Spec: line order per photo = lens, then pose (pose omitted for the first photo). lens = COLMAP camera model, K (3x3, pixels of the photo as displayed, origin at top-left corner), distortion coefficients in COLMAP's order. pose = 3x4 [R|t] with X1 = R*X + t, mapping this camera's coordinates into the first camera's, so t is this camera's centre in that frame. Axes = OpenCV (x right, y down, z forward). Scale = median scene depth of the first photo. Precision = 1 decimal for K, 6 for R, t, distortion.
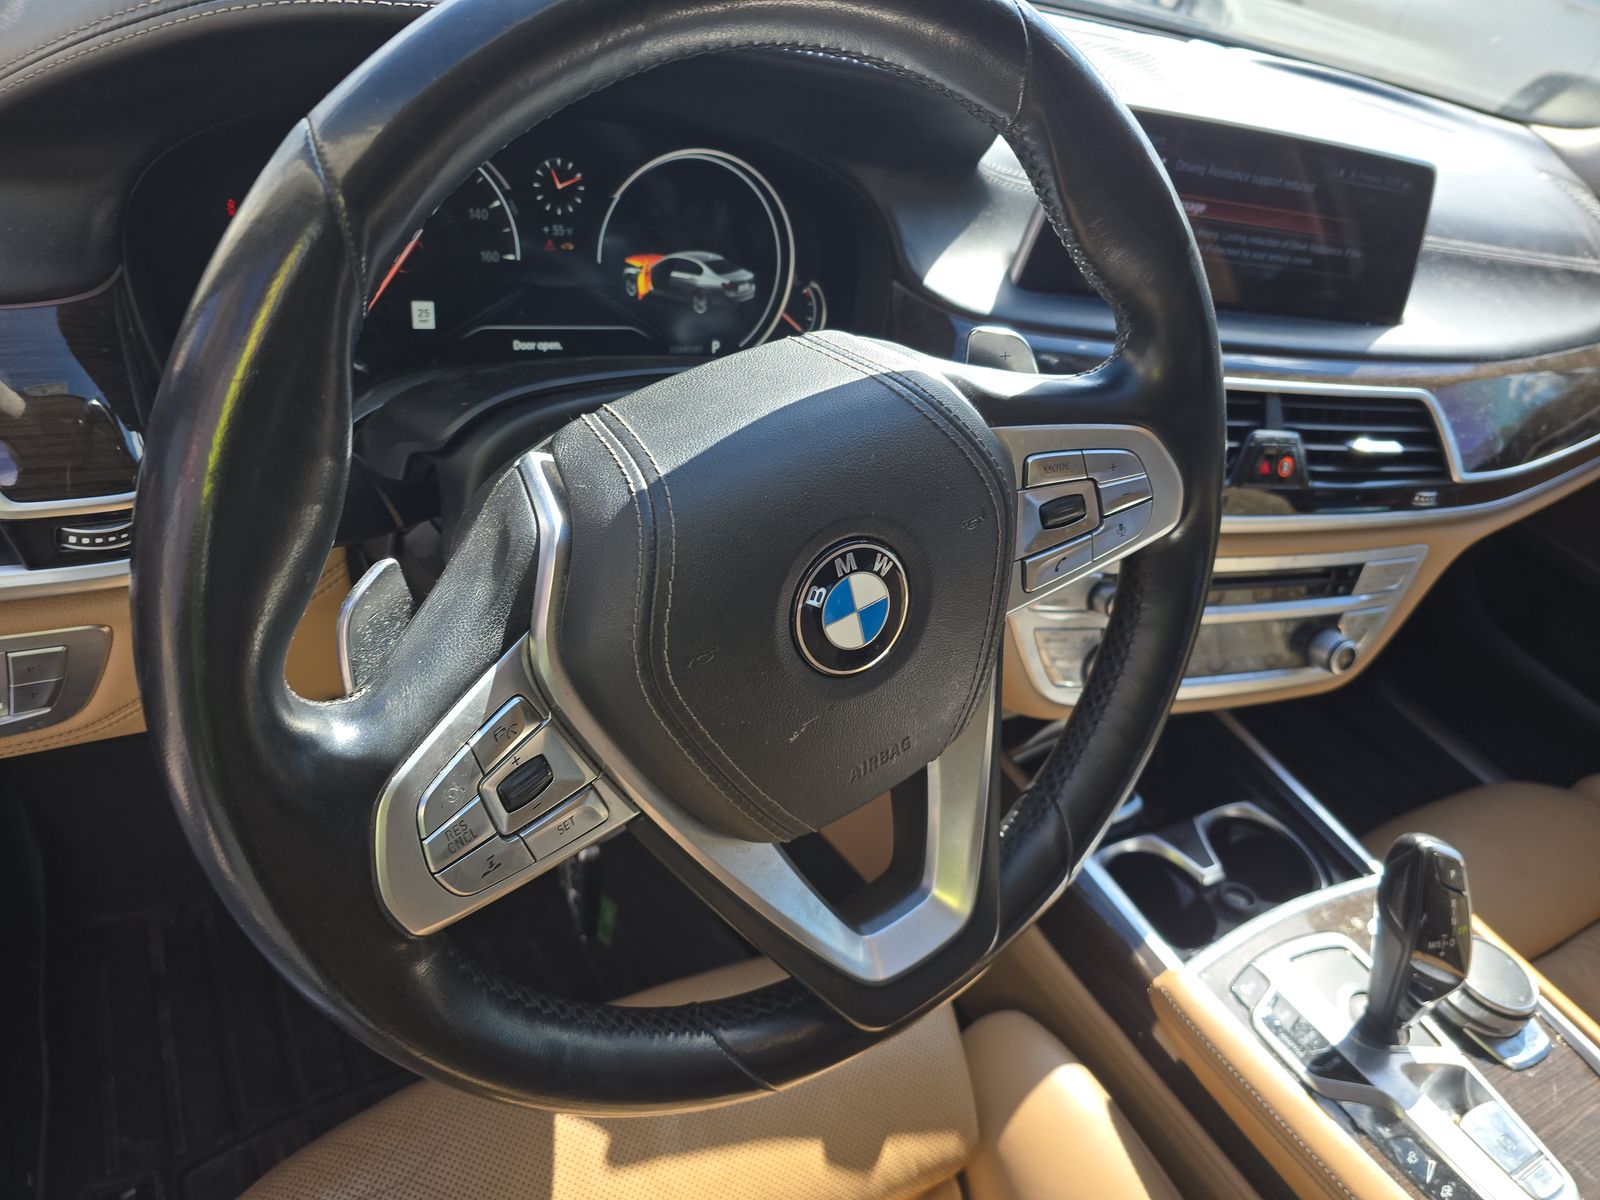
lens RADIAL K [[1080.6, 0, 802.1], [0, 1080.6, 591.0], [0, 0, 1]] dist [0.047541, -0.042309]
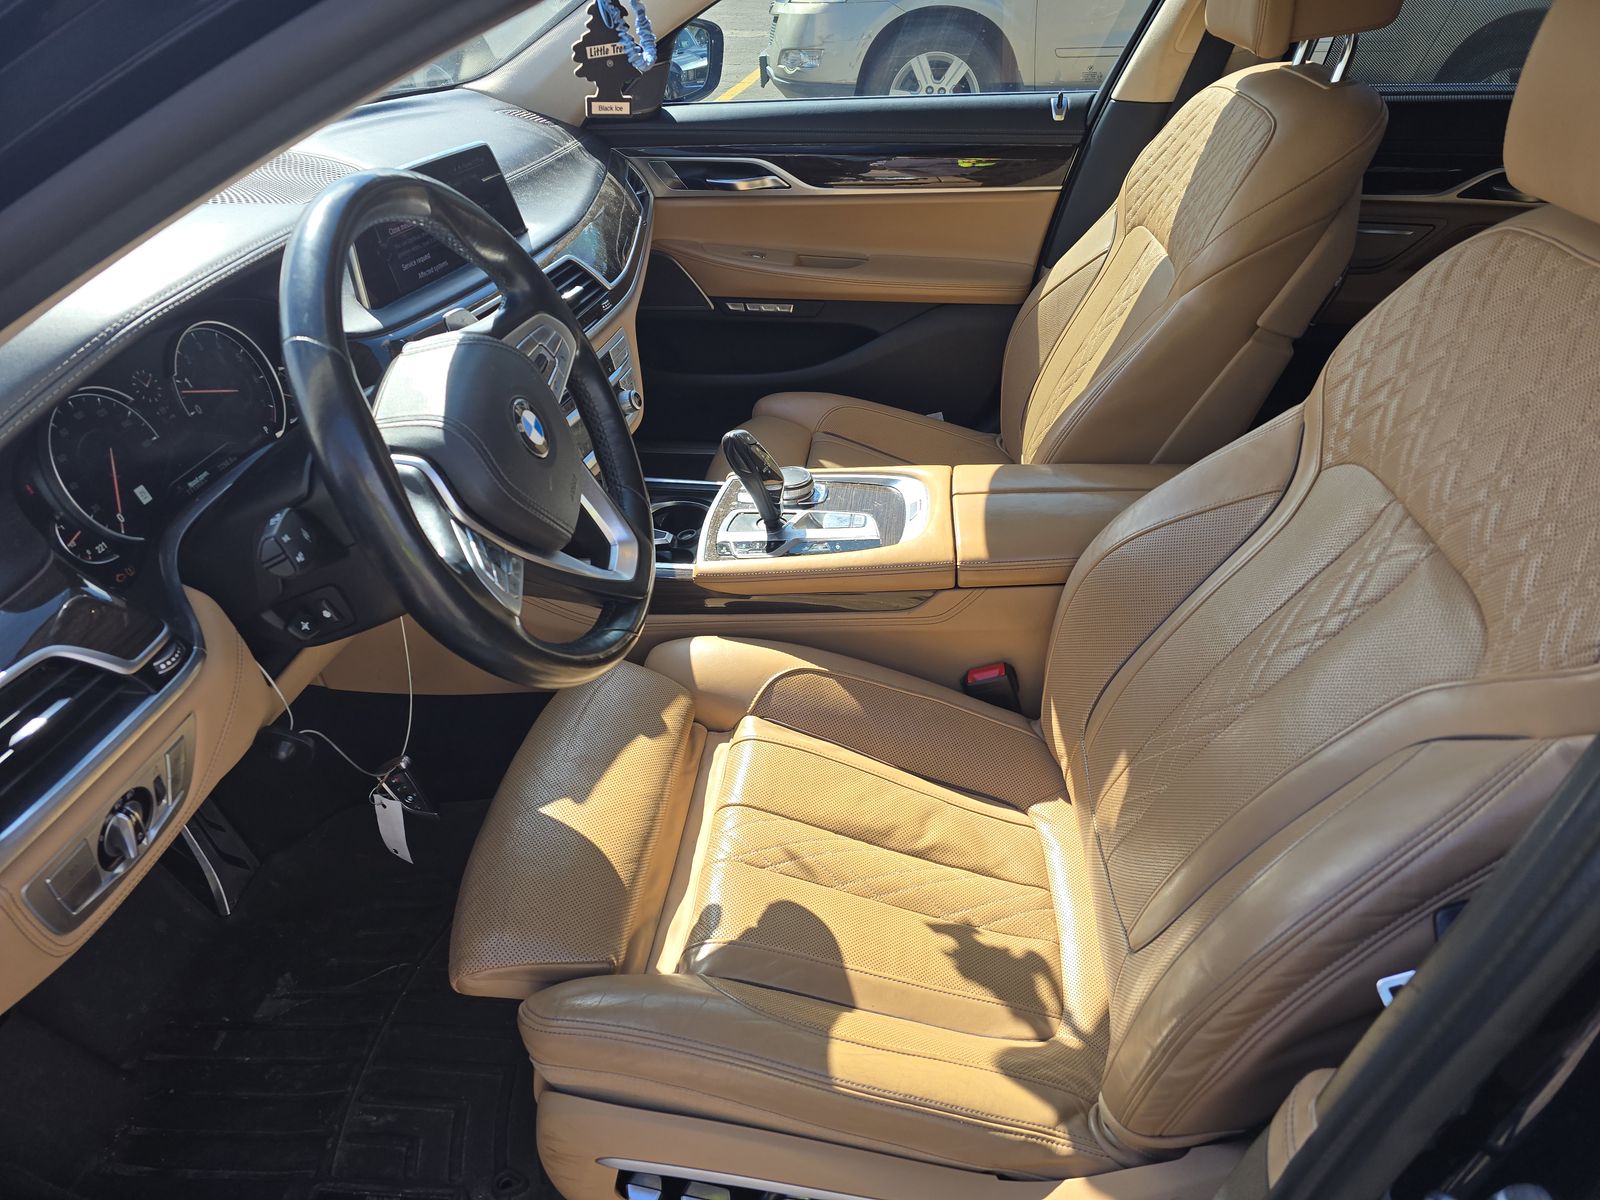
lens RADIAL K [[1080.6, 0, 808.4], [0, 1080.6, 602.3], [0, 0, 1]] dist [0.047541, -0.042309]
pose [[0.552283, -0.634419, 0.540829, -0.605098], [0.614821, 0.748092, 0.249706, 0.045351], [-0.563008, 0.194604, 0.803213, -0.608764]]
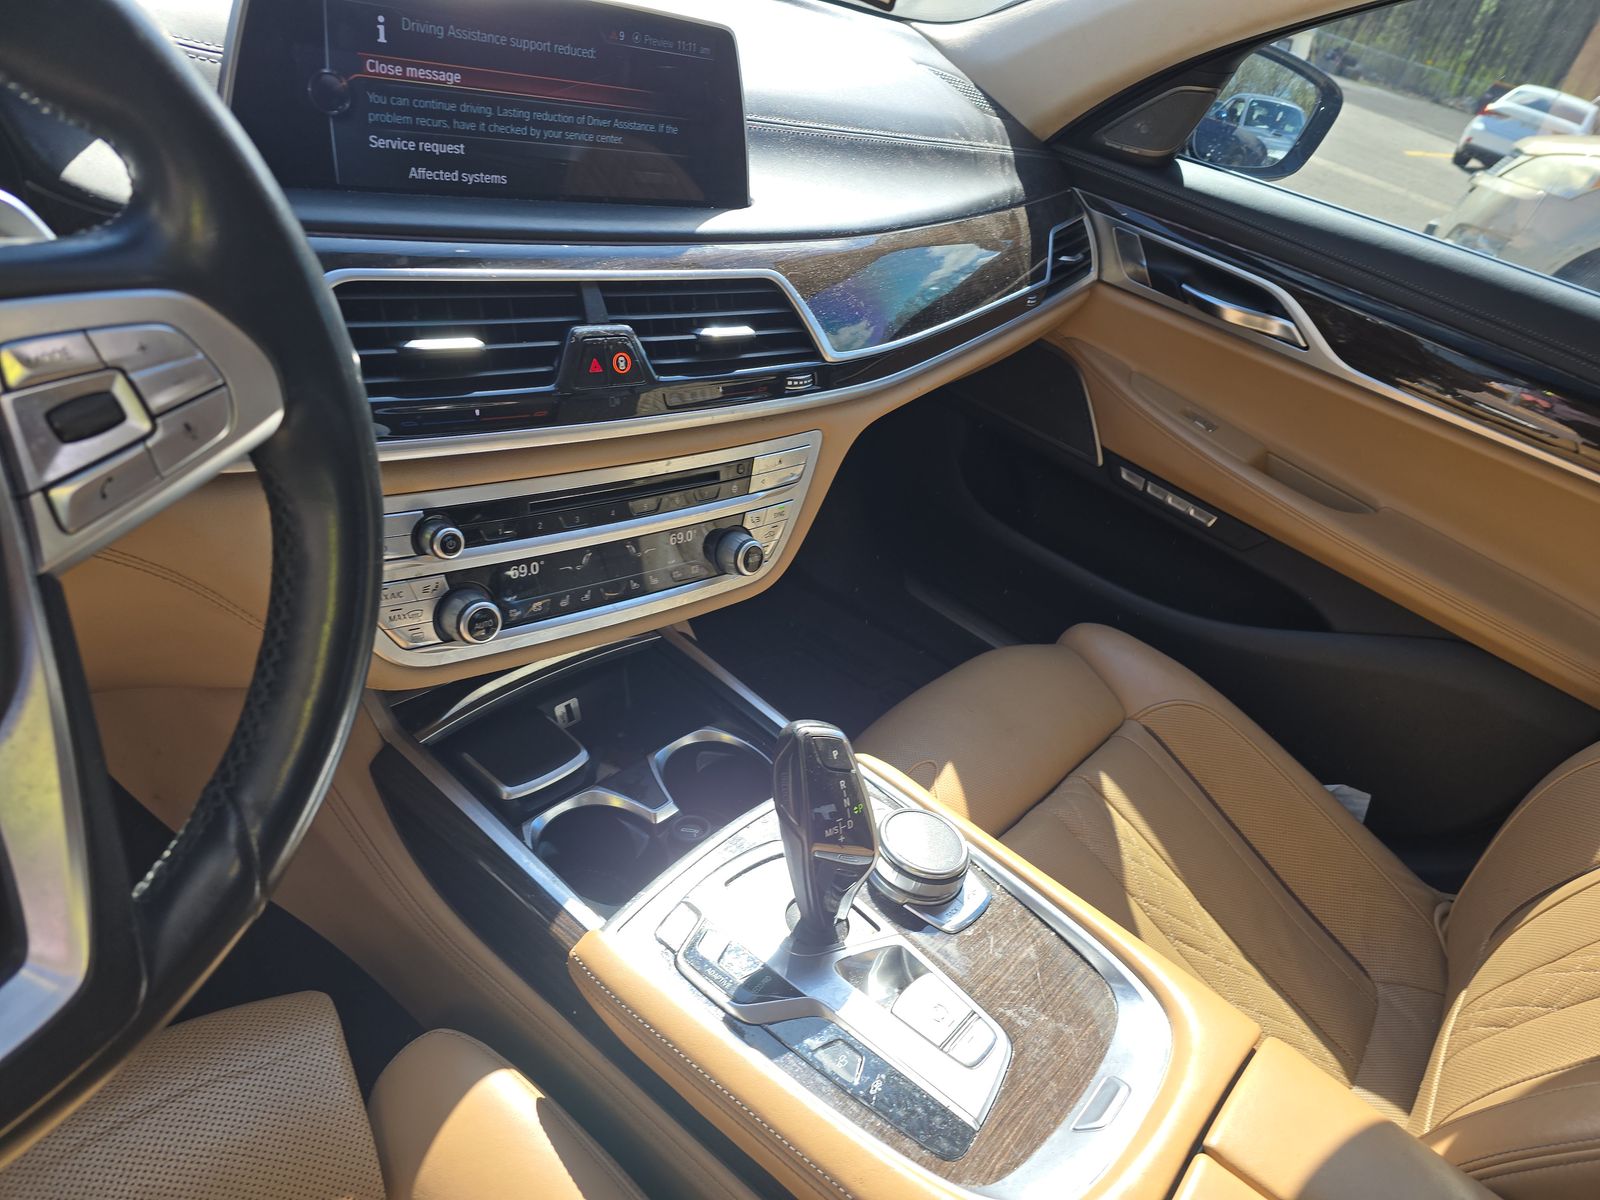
lens RADIAL K [[1080.6, 0, 786.5], [0, 1080.6, 602.7], [0, 0, 1]] dist [0.047541, -0.042309]
pose [[0.941530, -0.195082, 0.274709, 0.294761], [0.190233, 0.980732, 0.044458, 0.071587], [-0.278089, 0.010400, 0.960499, 0.094446]]
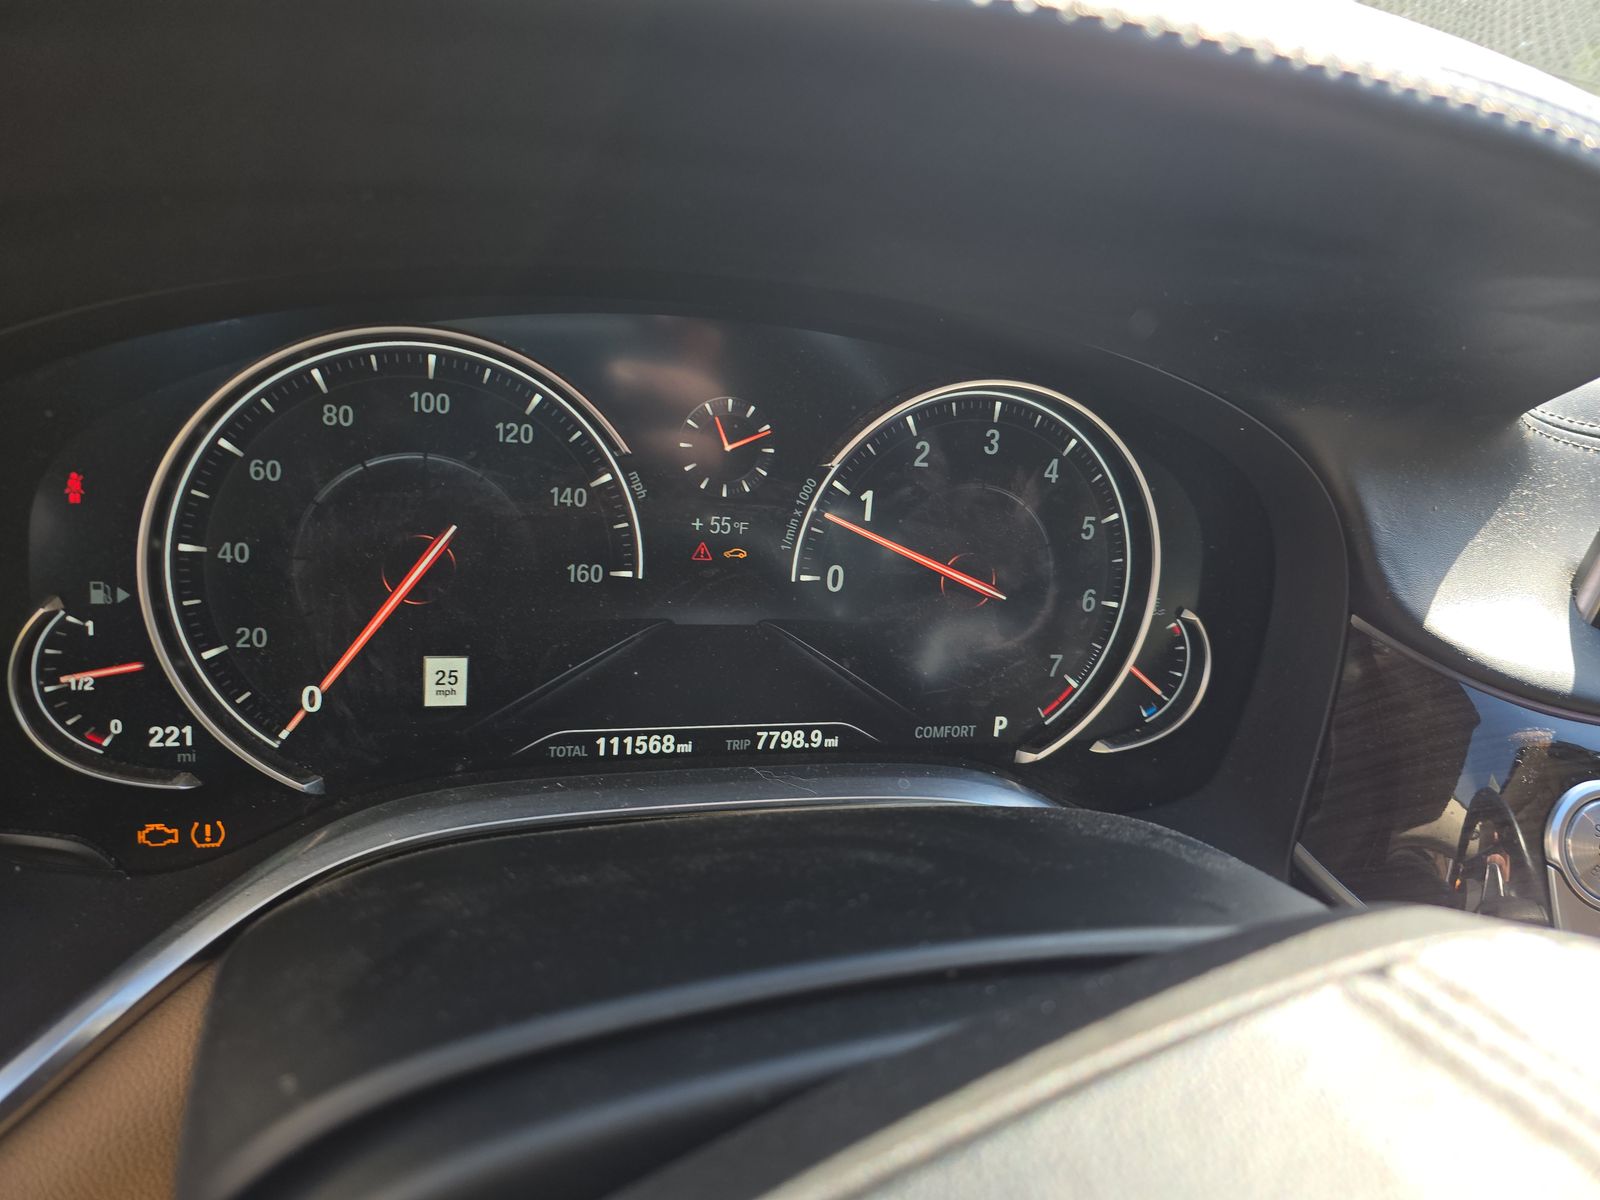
lens RADIAL K [[1080.6, 0, 813.1], [0, 1080.6, 600.5], [0, 0, 1]] dist [0.047541, -0.042309]
pose [[0.974789, 0.044201, -0.218706, -0.051535], [-0.084323, 0.980469, -0.177678, -0.168705], [0.206581, 0.191640, 0.959478, 0.418424]]
